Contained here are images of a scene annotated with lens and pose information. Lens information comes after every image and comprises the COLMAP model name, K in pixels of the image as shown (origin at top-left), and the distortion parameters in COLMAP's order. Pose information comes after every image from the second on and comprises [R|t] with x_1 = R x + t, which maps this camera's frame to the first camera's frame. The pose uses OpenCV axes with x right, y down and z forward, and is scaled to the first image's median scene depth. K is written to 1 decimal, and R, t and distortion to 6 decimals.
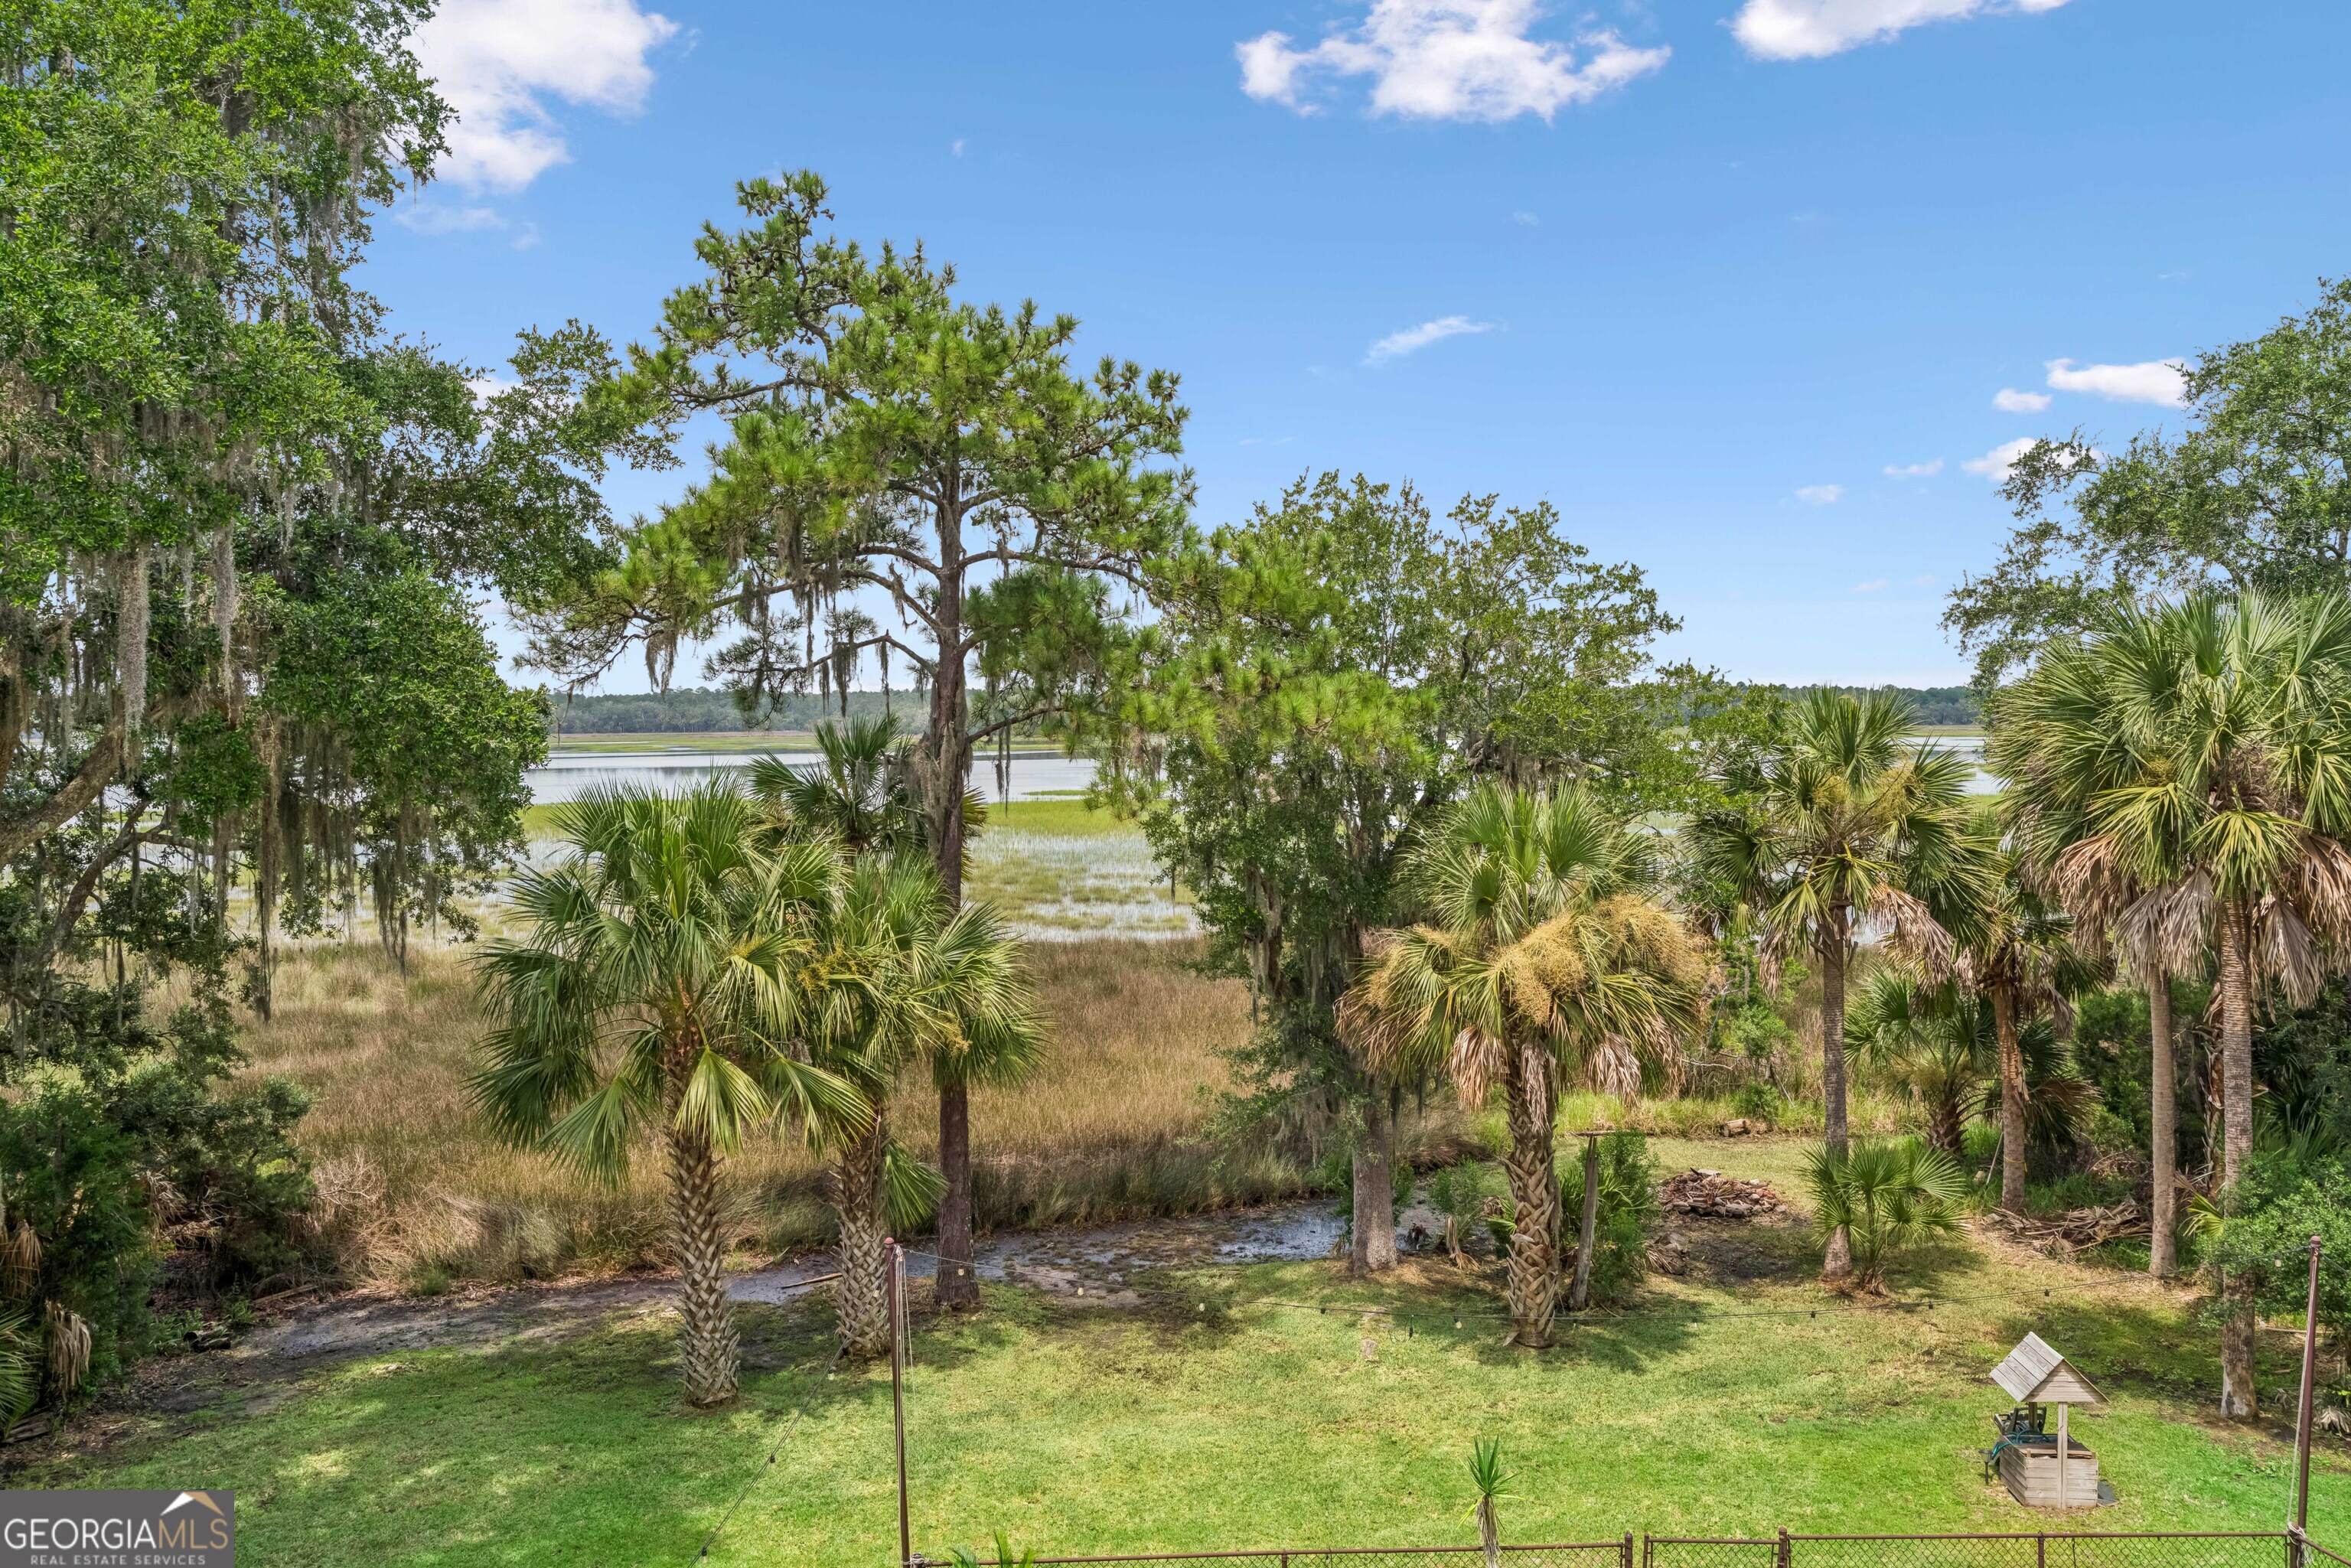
lens RADIAL K [[1833.6, 0, 1176.6], [0, 1833.6, 776.0], [0, 0, 1]] dist [0.006231, -0.008833]
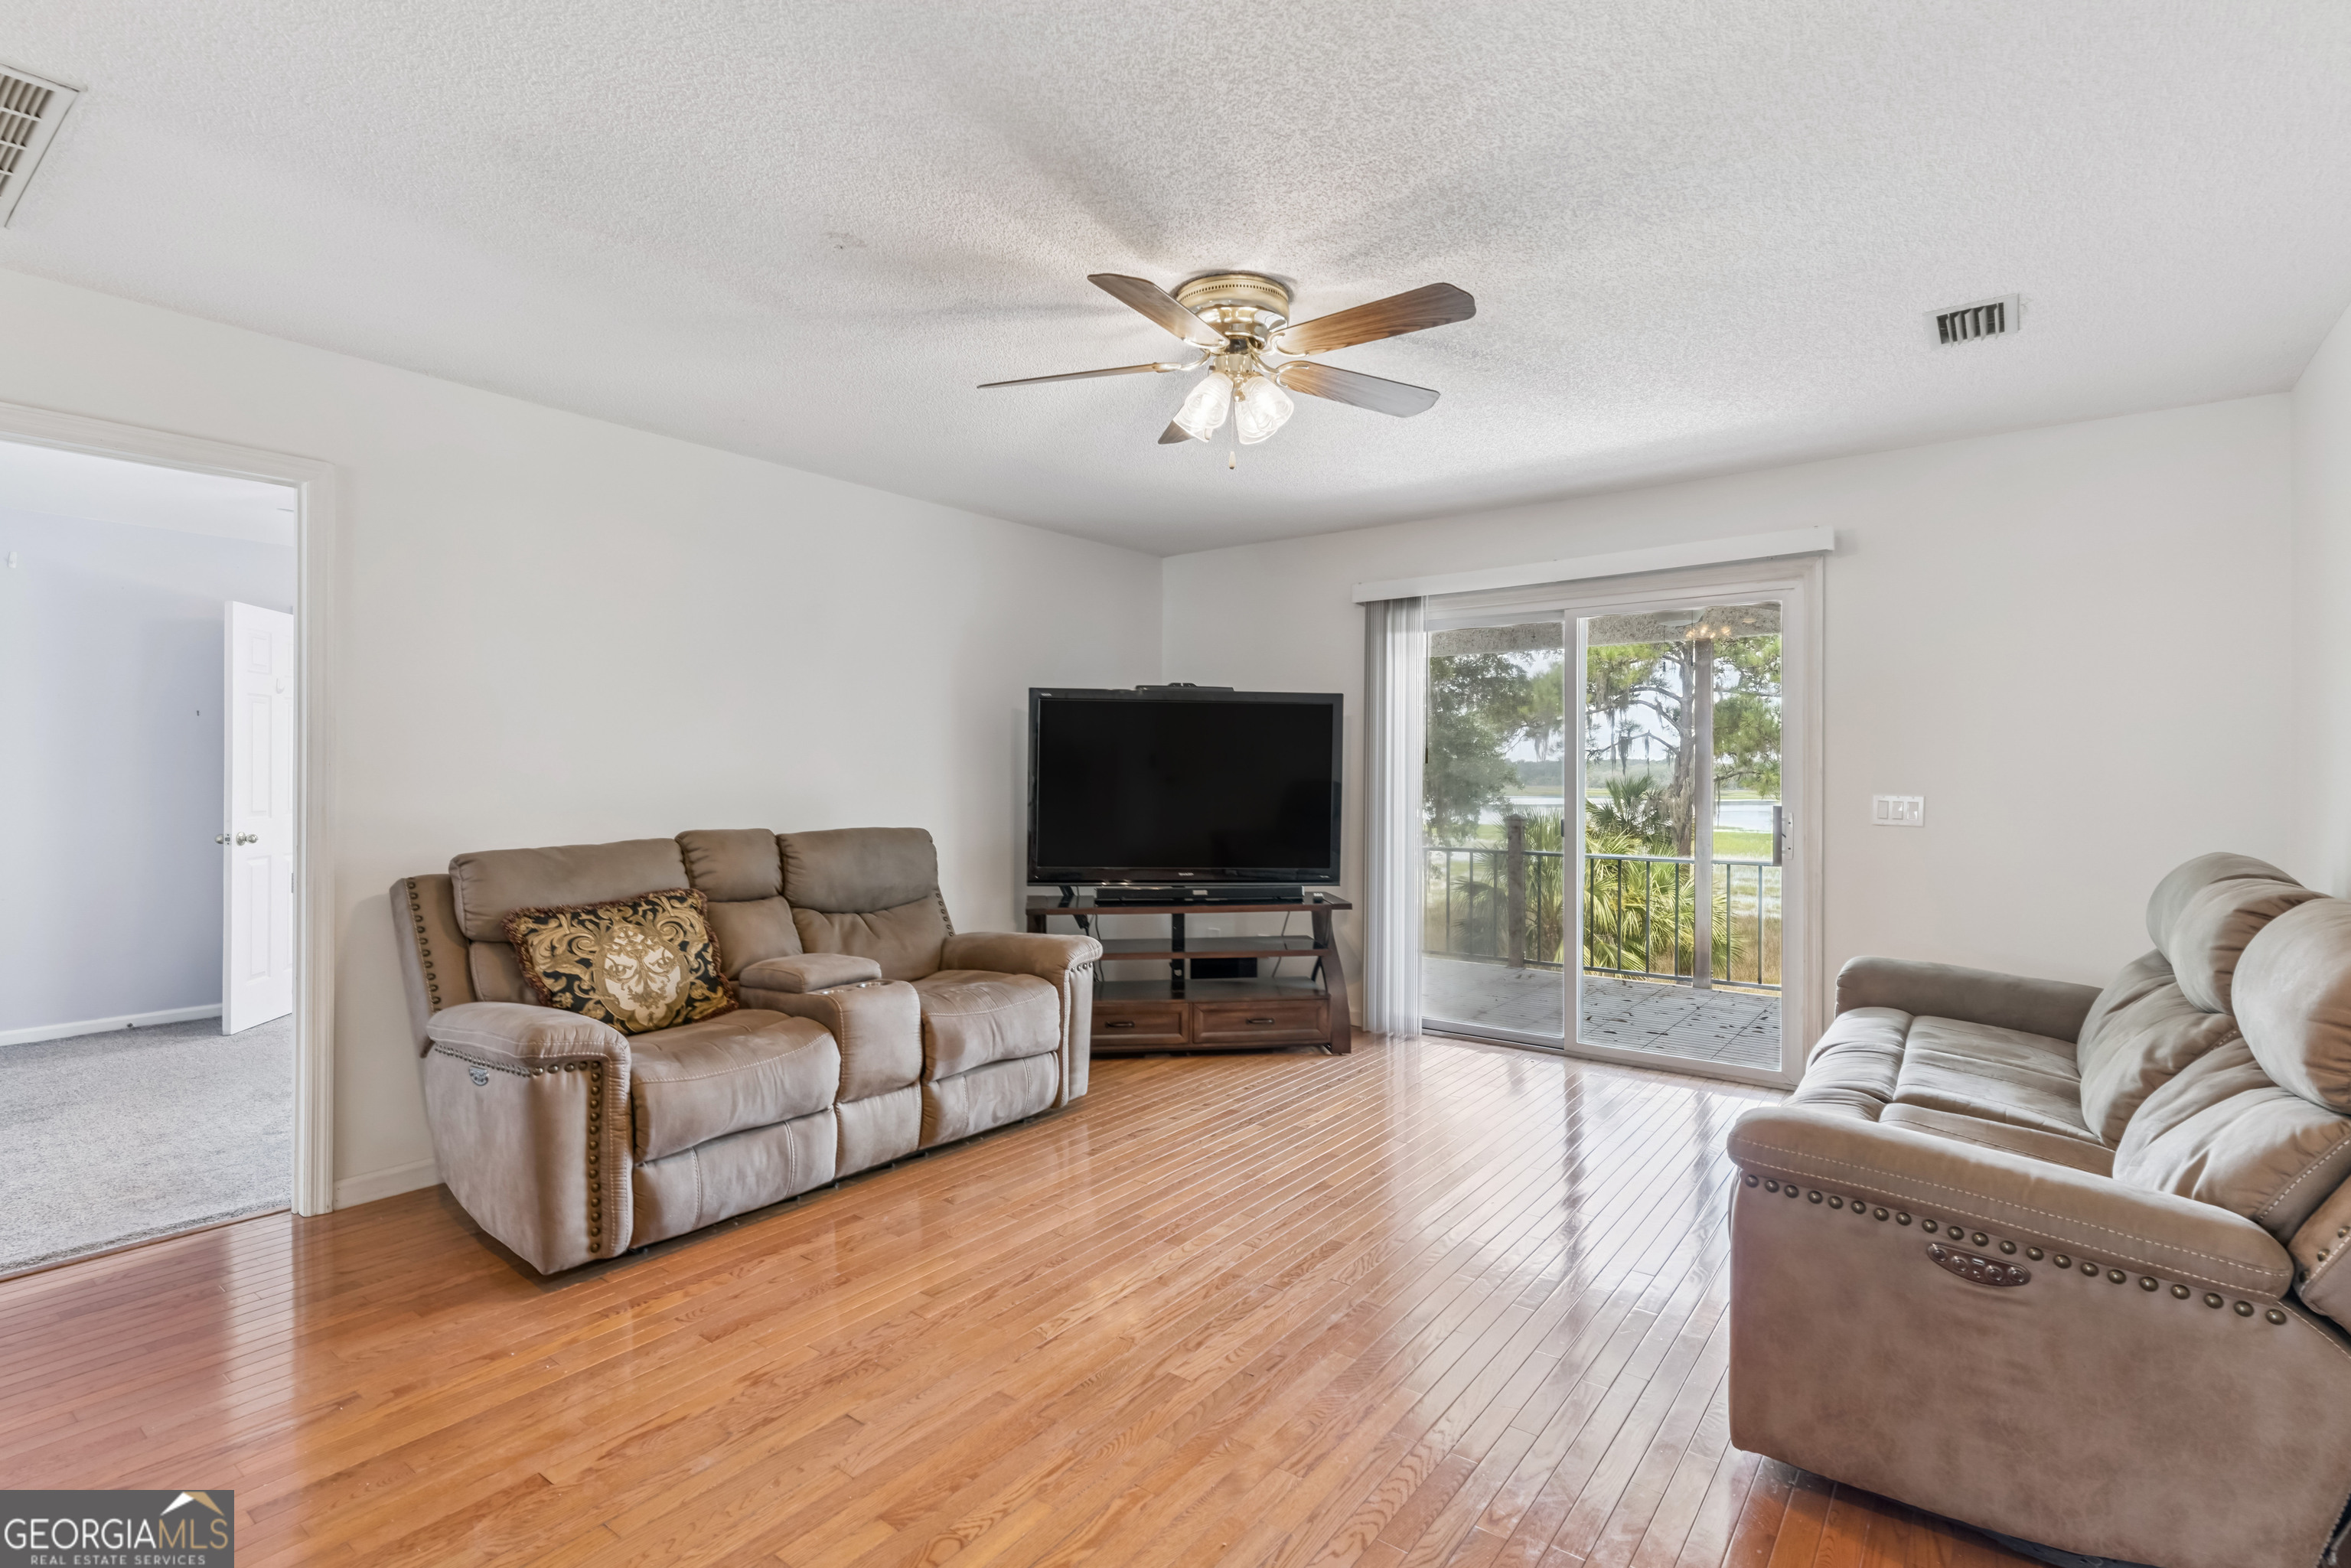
lens RADIAL K [[1114.5, 0, 1164.0], [0, 1114.5, 778.2], [0, 0, 1]] dist [-0.003014, -0.000674]
pose [[0.870036, 0.012107, -0.492840, -0.025891], [-0.026725, 0.999387, -0.022629, 0.011253], [0.492264, 0.032859, 0.869826, -0.268246]]
